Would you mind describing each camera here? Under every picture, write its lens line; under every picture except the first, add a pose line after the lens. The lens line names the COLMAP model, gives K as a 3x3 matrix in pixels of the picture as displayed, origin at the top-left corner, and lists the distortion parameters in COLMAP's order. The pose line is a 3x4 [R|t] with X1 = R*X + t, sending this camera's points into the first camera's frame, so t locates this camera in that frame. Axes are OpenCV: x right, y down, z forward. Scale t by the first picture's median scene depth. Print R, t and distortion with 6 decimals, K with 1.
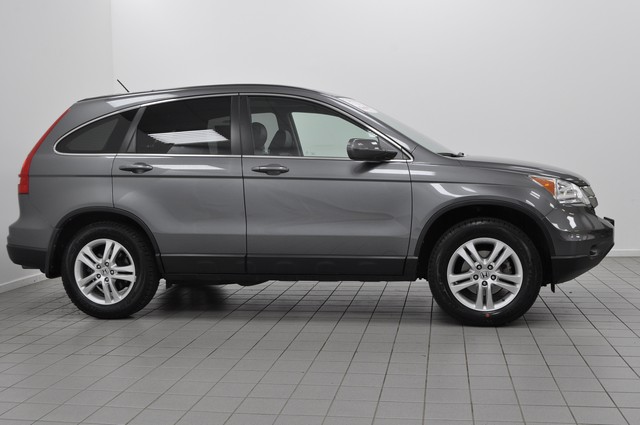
lens RADIAL K [[736.9, 0, 320.0], [0, 736.9, 212.5], [0, 0, 1]] dist [-0.022627, -0.011581]
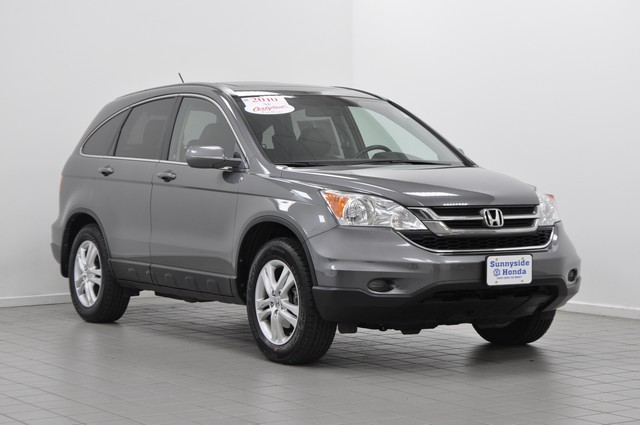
lens RADIAL K [[1498.6, 0, 320.0], [0, 1498.6, 212.5], [0, 0, 1]] dist [0.021180, 0.097557]
pose [[0.680613, 0.043175, -0.731370, 1.443216], [-0.060235, 0.998180, 0.002870, -0.027957], [0.730163, 0.042100, 0.681975, -0.167711]]
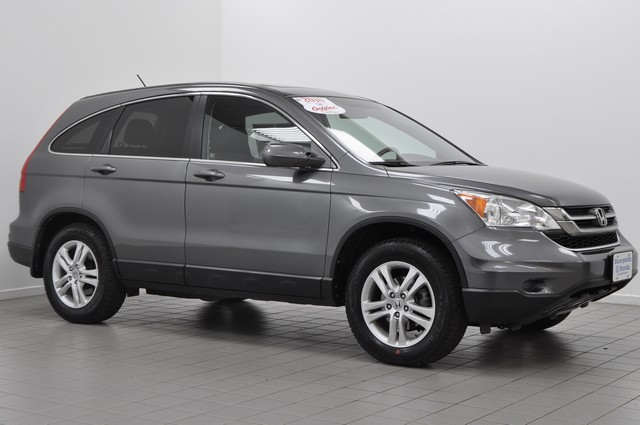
lens RADIAL K [[1067.7, 0, 320.0], [0, 1067.7, 212.5], [0, 0, 1]] dist [0.015248, -0.039056]
pose [[0.904480, 0.044012, -0.424239, 0.618093], [-0.051685, 0.998642, -0.006591, -0.009180], [0.423373, 0.027888, 0.905526, -0.158557]]
